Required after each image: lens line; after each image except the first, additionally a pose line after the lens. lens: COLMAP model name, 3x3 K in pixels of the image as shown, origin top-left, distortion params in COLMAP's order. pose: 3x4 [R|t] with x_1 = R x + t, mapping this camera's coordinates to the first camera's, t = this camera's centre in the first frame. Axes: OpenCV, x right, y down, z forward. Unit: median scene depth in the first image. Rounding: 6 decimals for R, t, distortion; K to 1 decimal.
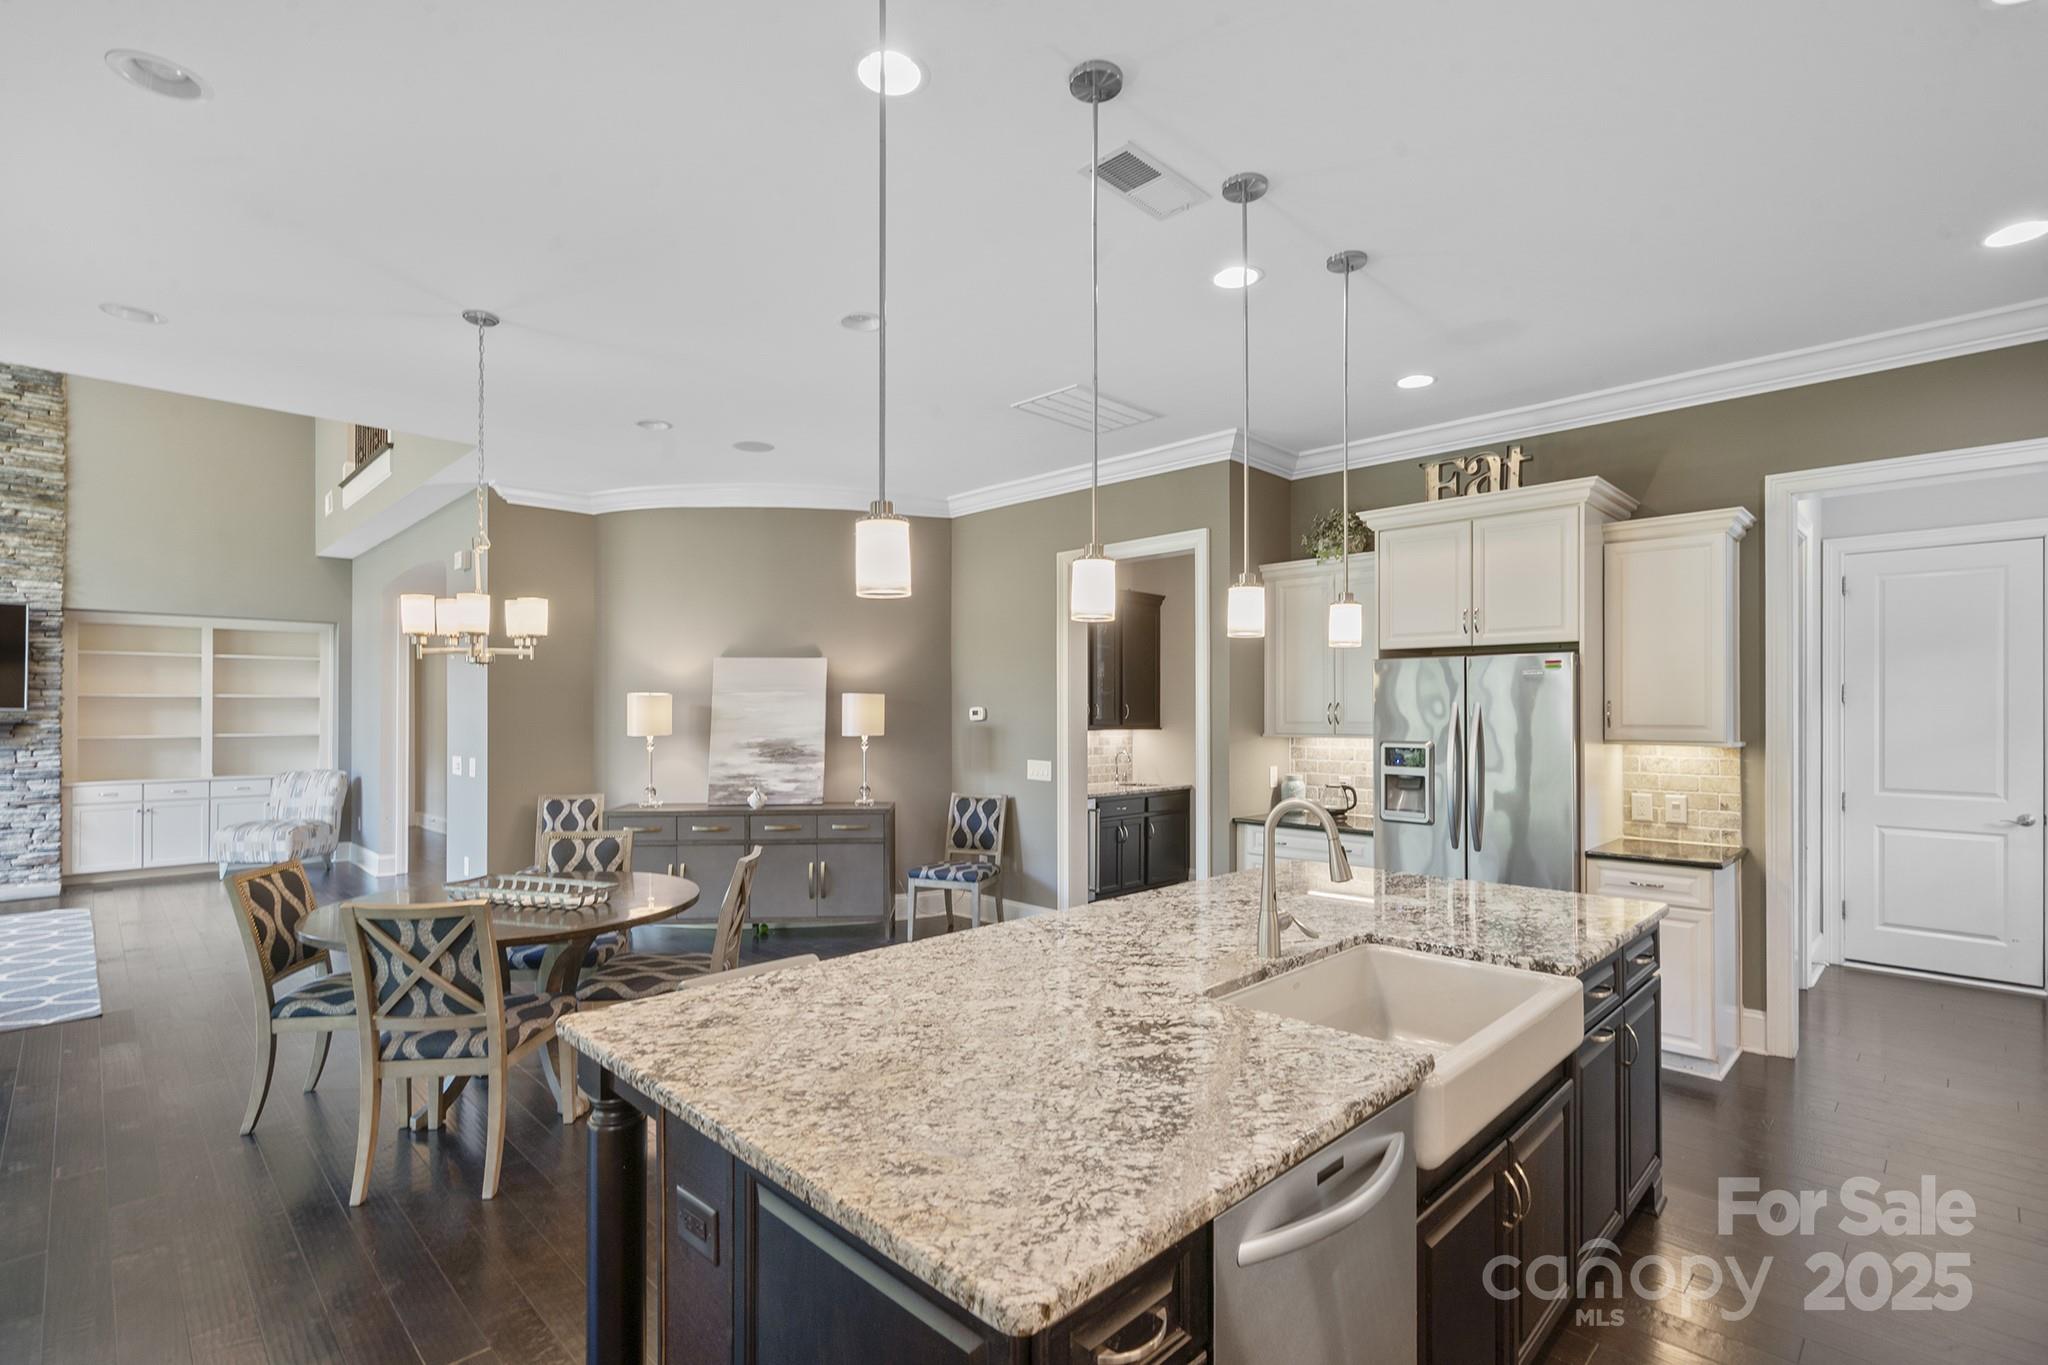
lens RADIAL K [[944.1, 0, 1027.6], [0, 944.1, 707.4], [0, 0, 1]] dist [-0.000503, 0.000427]
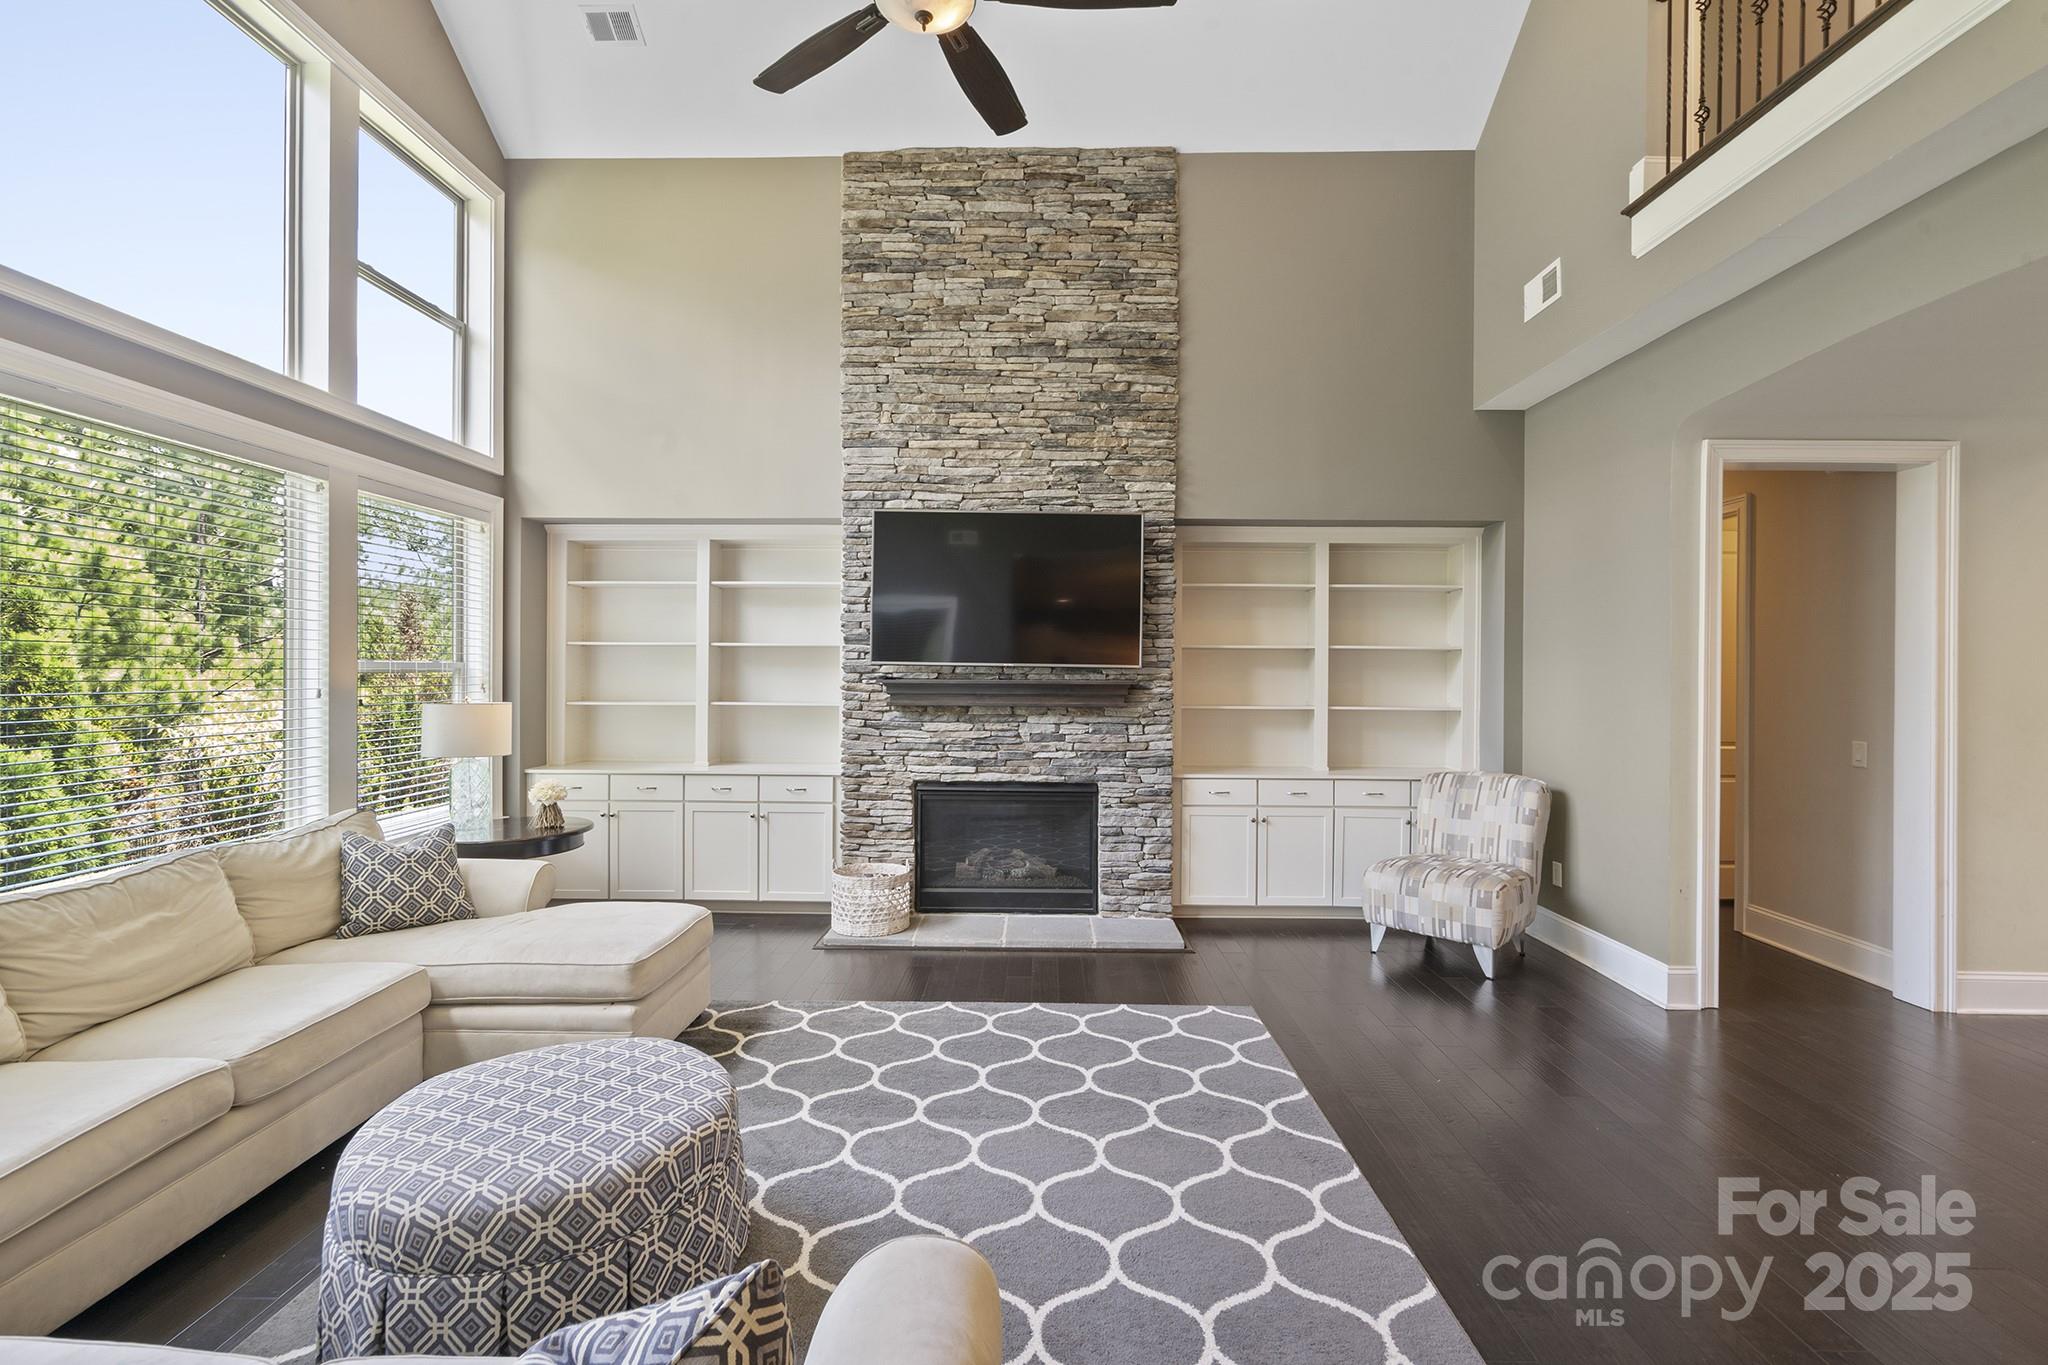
lens RADIAL K [[946.0, 0, 1019.4], [0, 946.0, 669.5], [0, 0, 1]] dist [-0.000969, 0.000268]
pose [[0.692383, 0.004376, -0.721517, -0.603325], [-0.003290, 0.999990, 0.002908, 0.002588], [0.721522, 0.000360, 0.692391, 0.441659]]
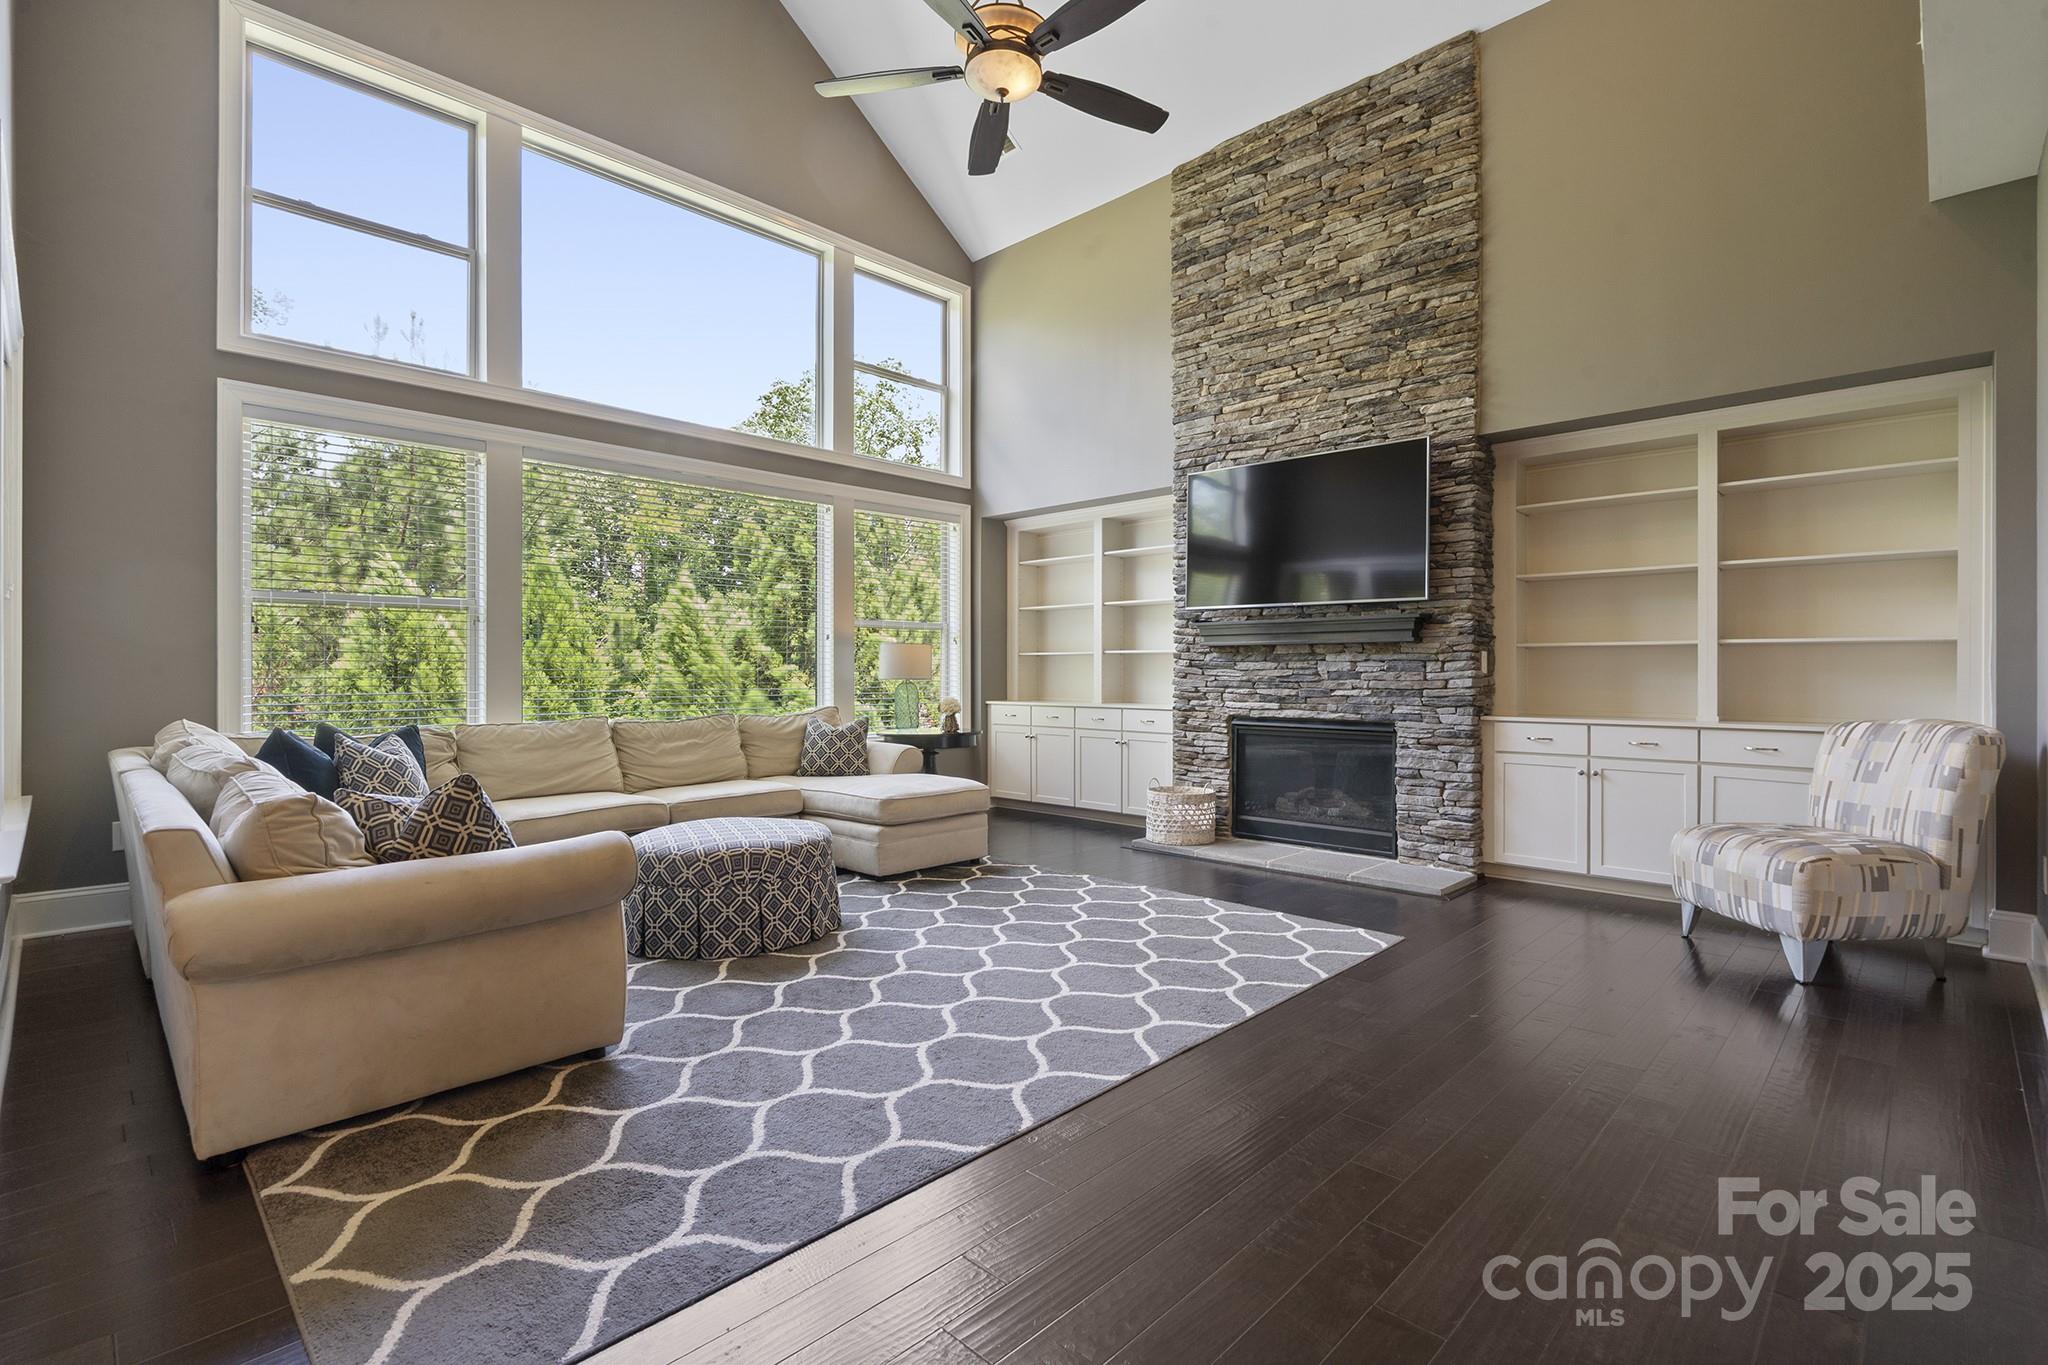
lens RADIAL K [[945.0, 0, 1019.8], [0, 945.0, 665.5], [0, 0, 1]] dist [0.002491, 0.000771]
pose [[0.010291, -0.004346, -0.999938, -0.397923], [0.004544, 0.999980, -0.004300, 0.048750], [0.999937, -0.004500, 0.010311, 0.689852]]
